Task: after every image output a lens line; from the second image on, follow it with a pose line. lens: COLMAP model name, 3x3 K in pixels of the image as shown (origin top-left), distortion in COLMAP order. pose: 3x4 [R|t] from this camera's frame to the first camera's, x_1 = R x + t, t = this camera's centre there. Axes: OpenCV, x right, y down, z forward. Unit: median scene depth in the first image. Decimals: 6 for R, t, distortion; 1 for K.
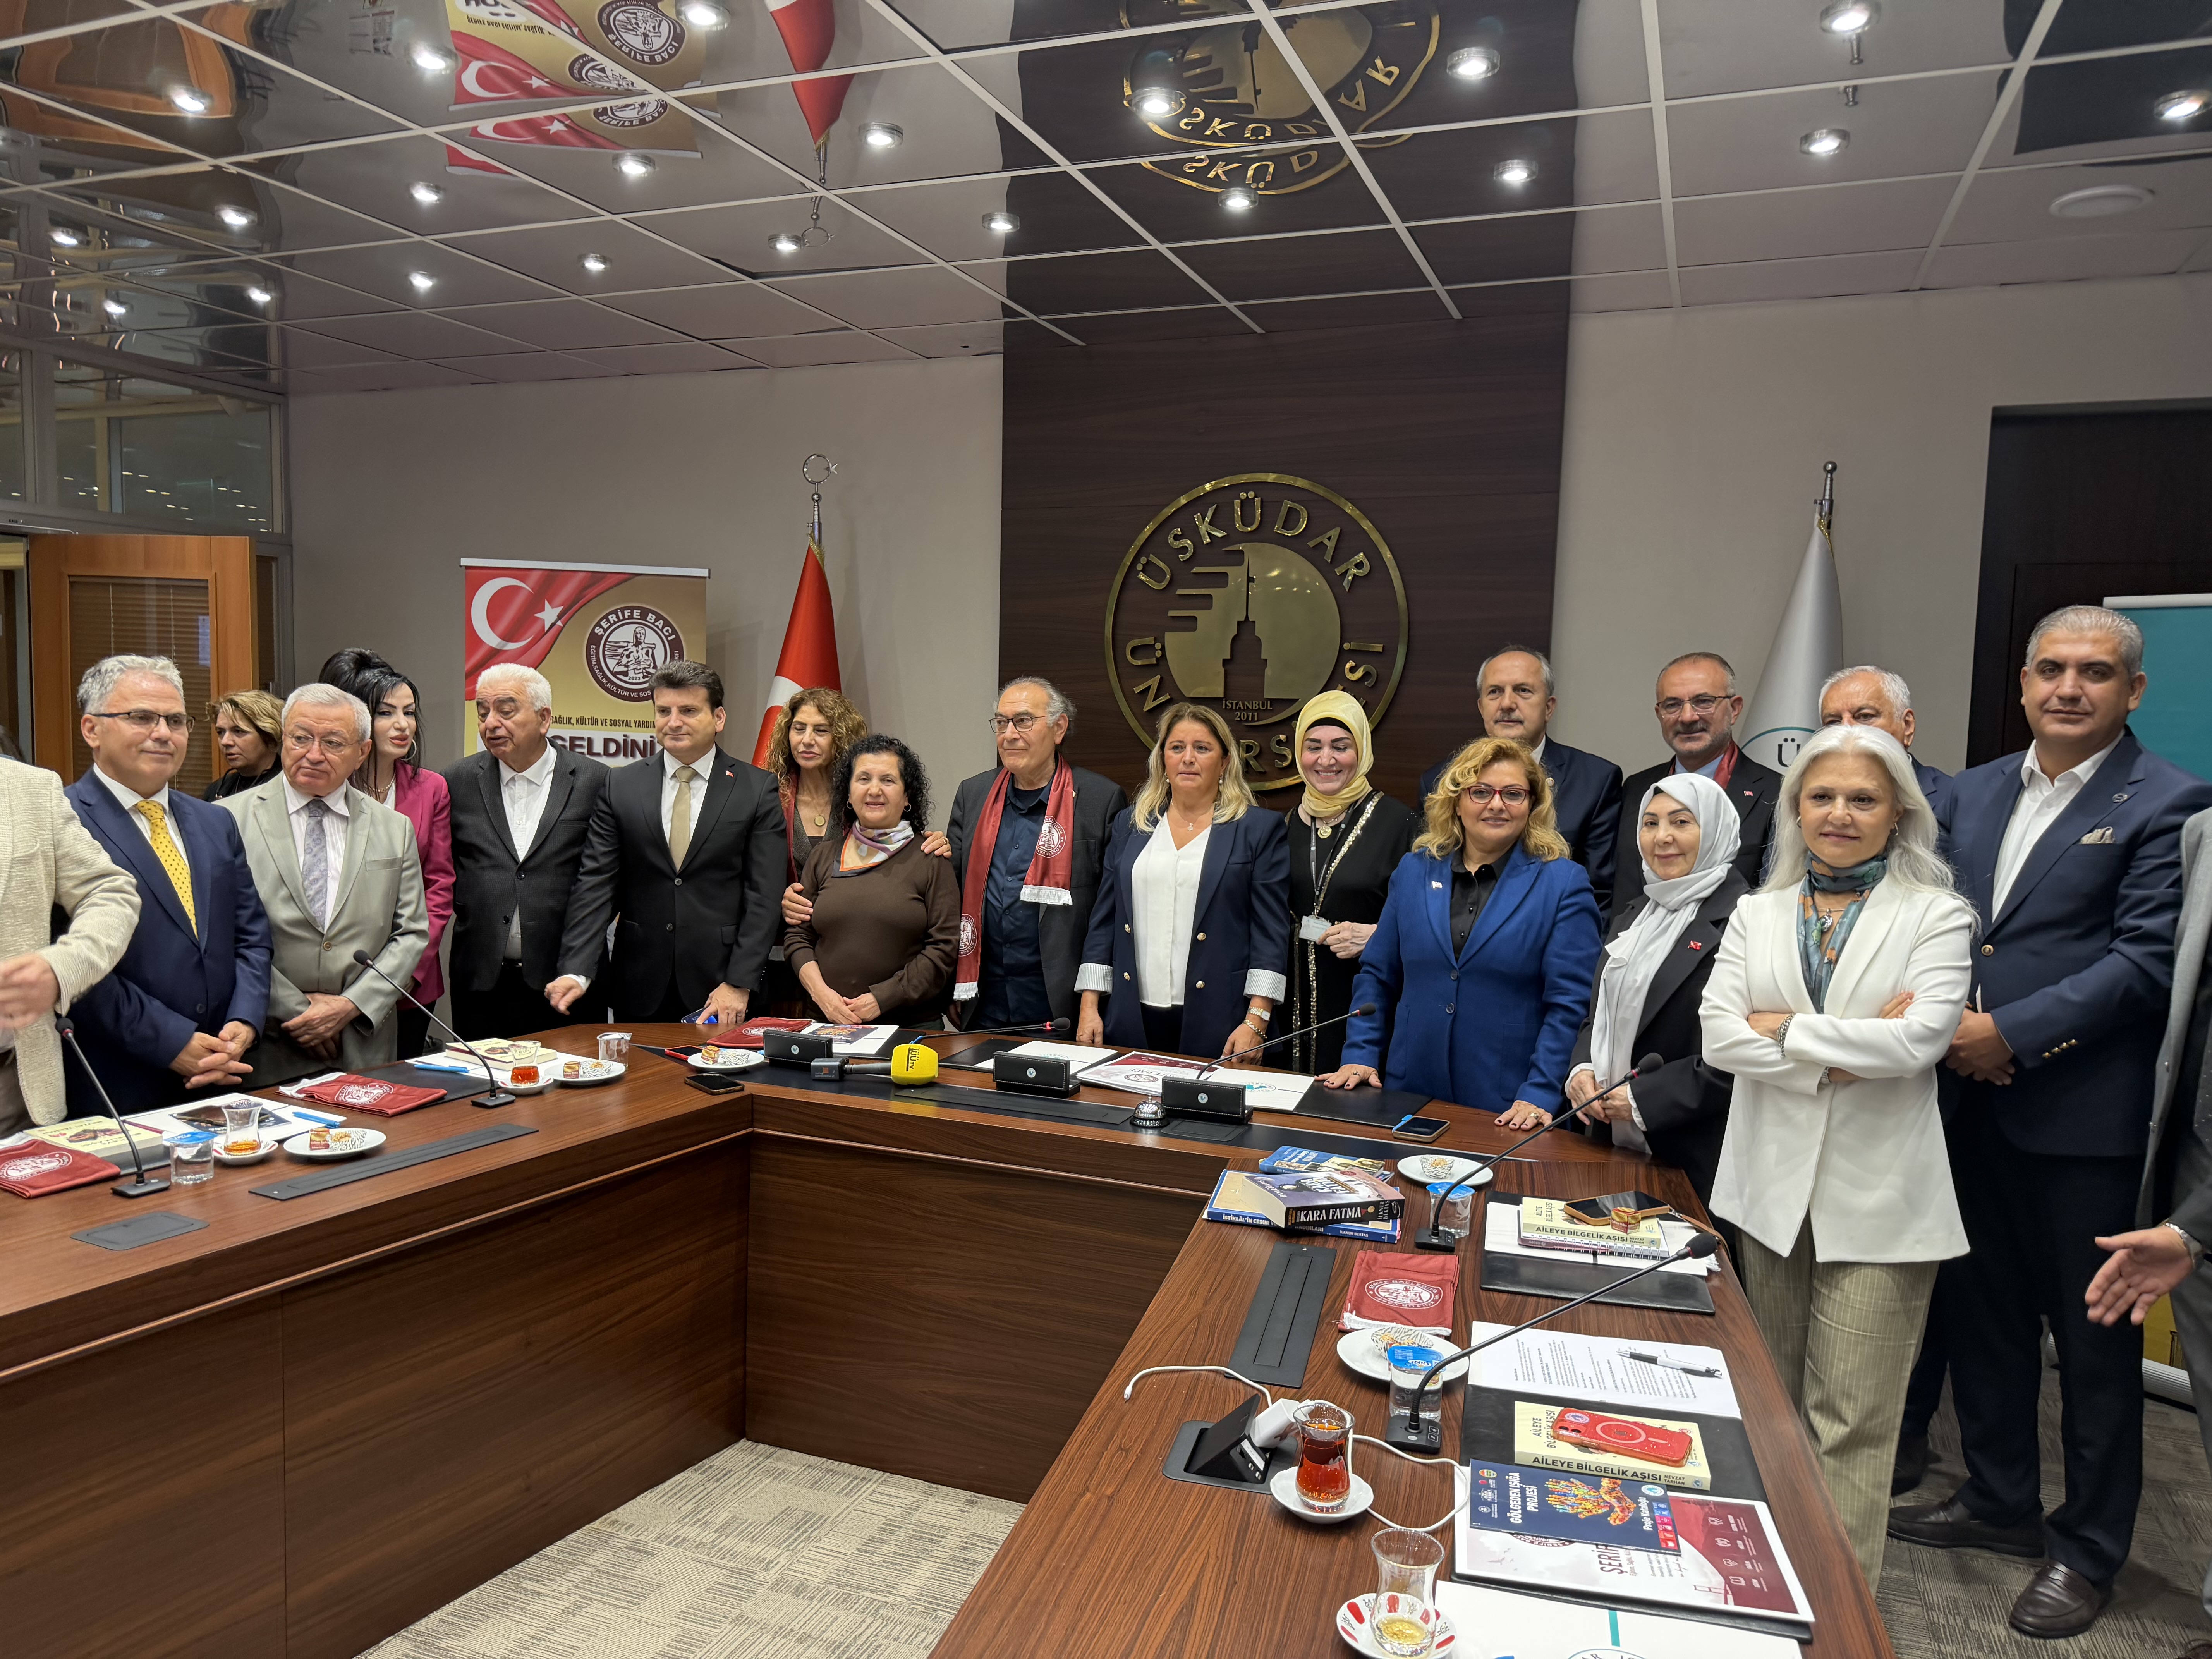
lens RADIAL K [[1587.7, 0, 1111.3], [0, 1587.7, 829.6], [0, 0, 1]] dist [0.052380, -0.077619]
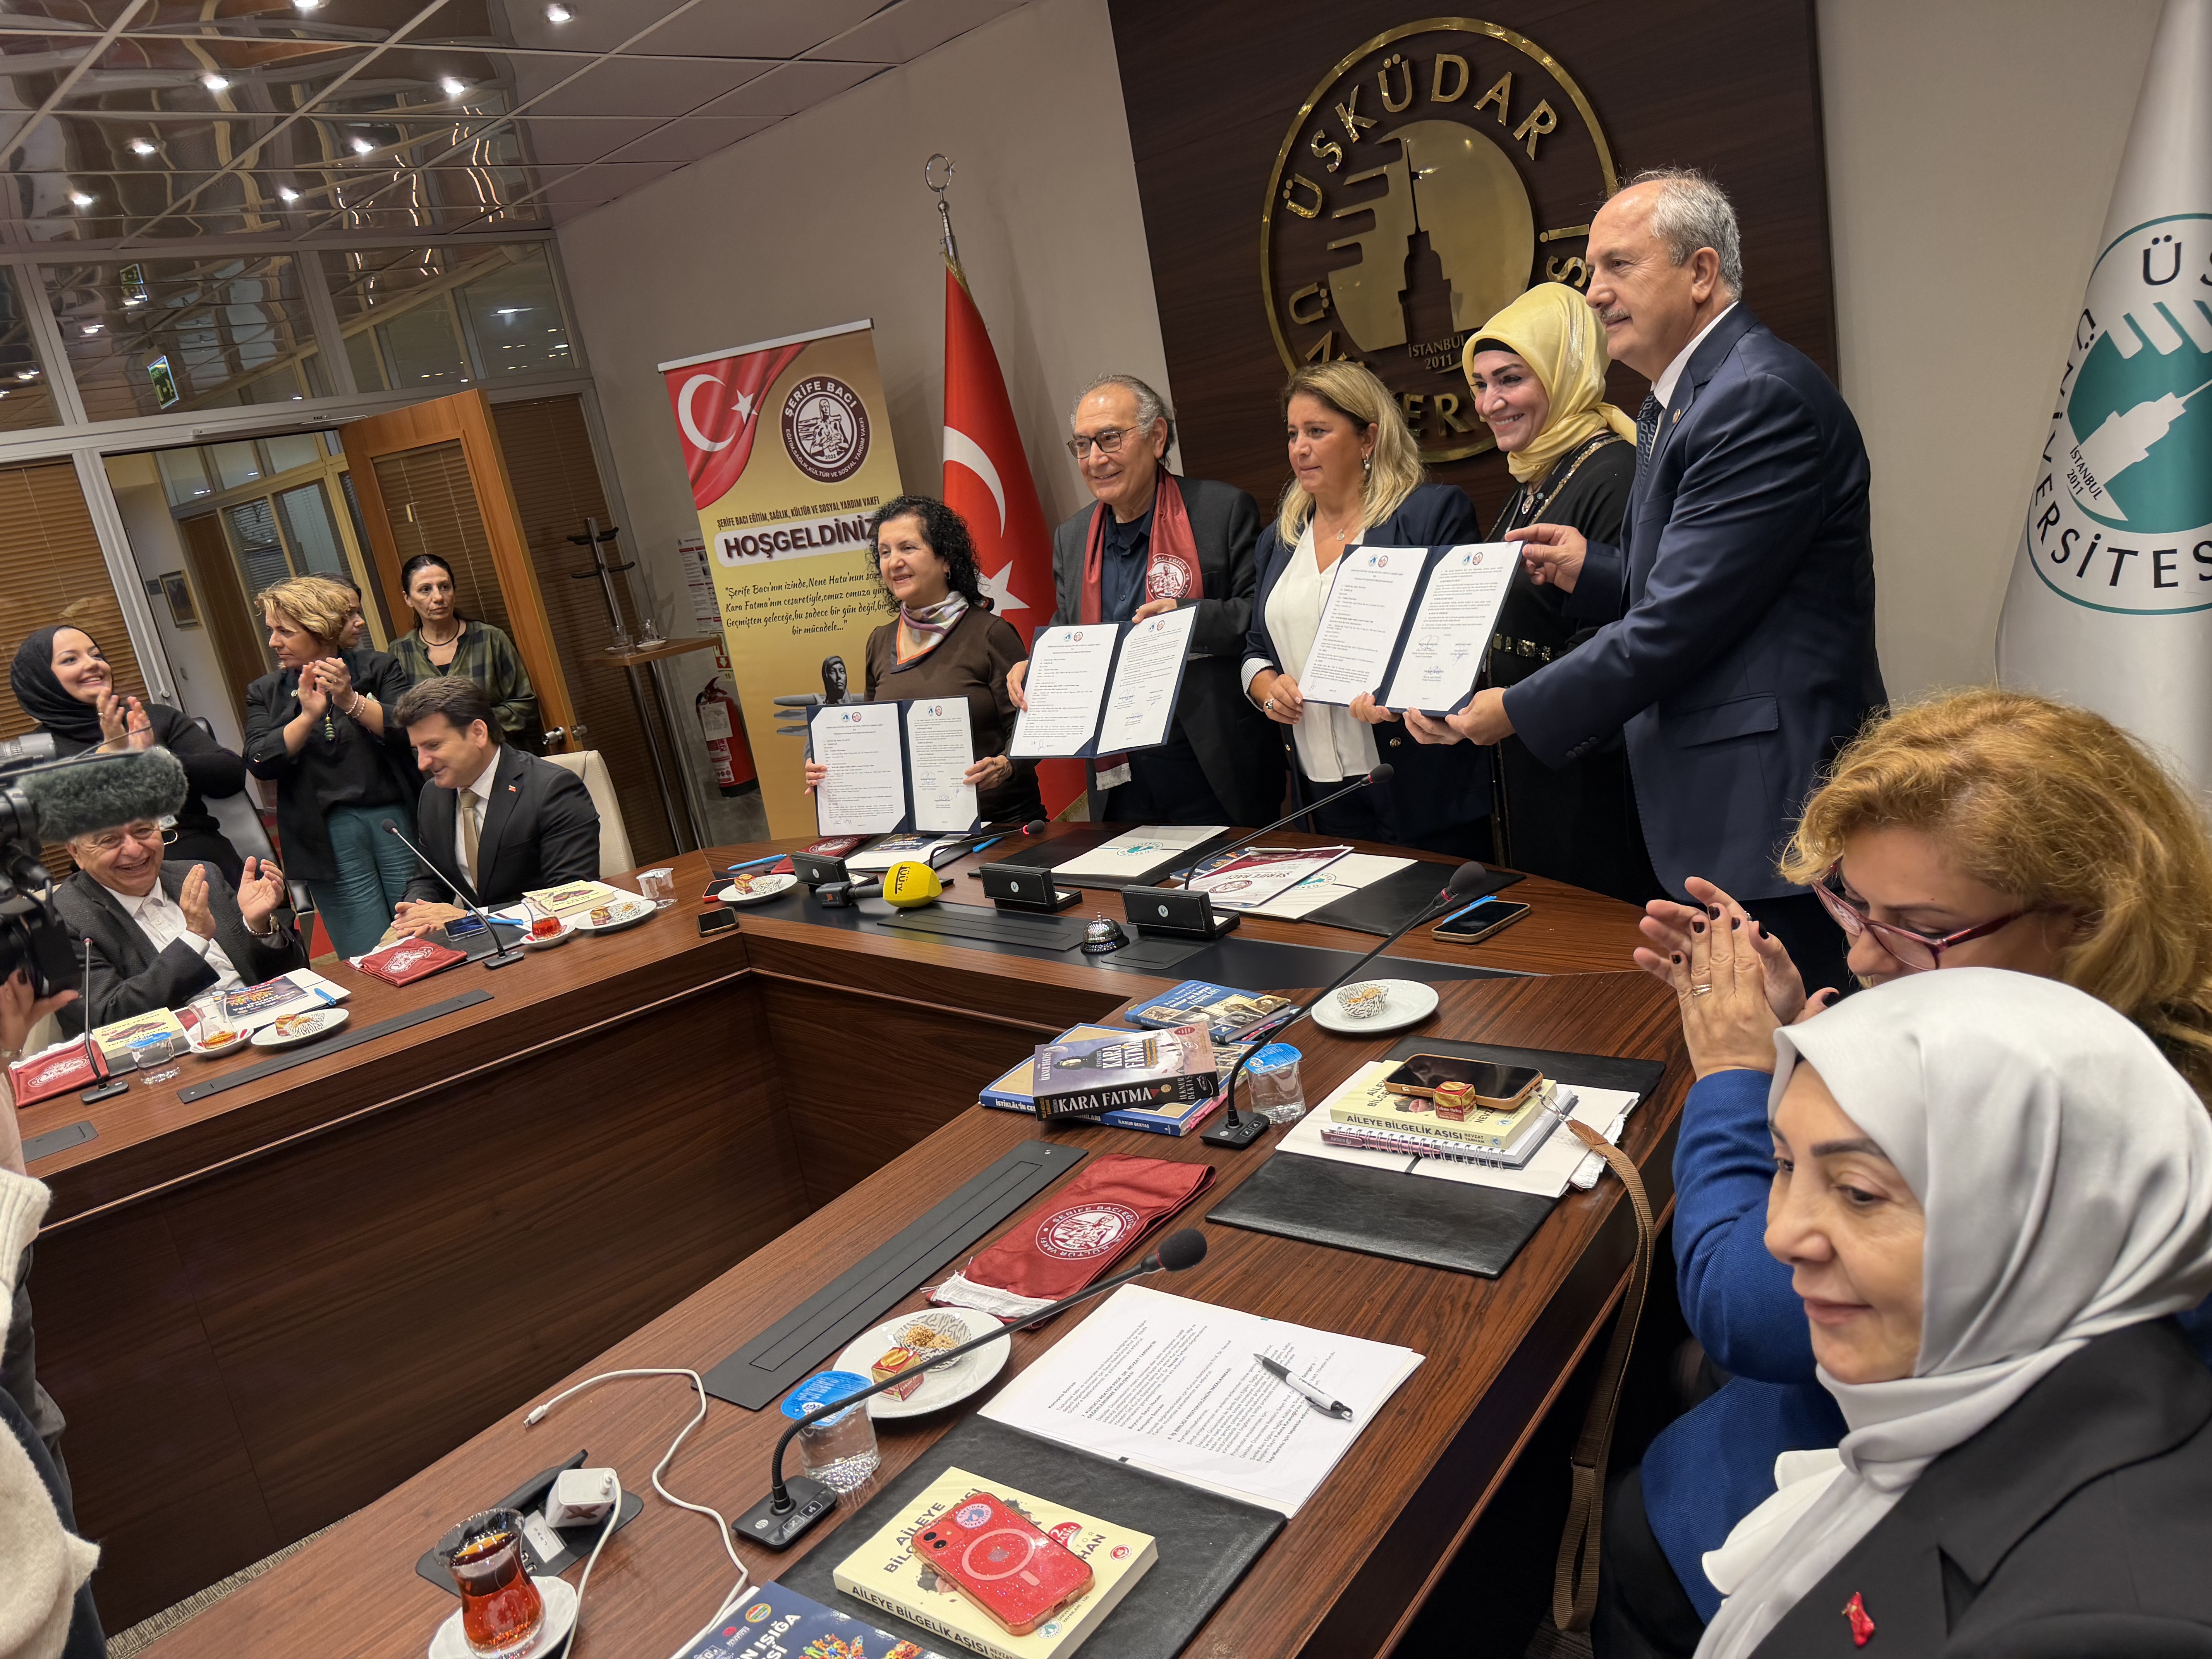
lens RADIAL K [[1587.7, 0, 1095.0], [0, 1587.7, 854.6], [0, 0, 1]] dist [0.052380, -0.077619]
pose [[0.904266, -0.085421, -0.418338, 0.292337], [0.169518, 0.971078, 0.168140, 0.002422], [0.391876, -0.222959, 0.892593, 0.229783]]
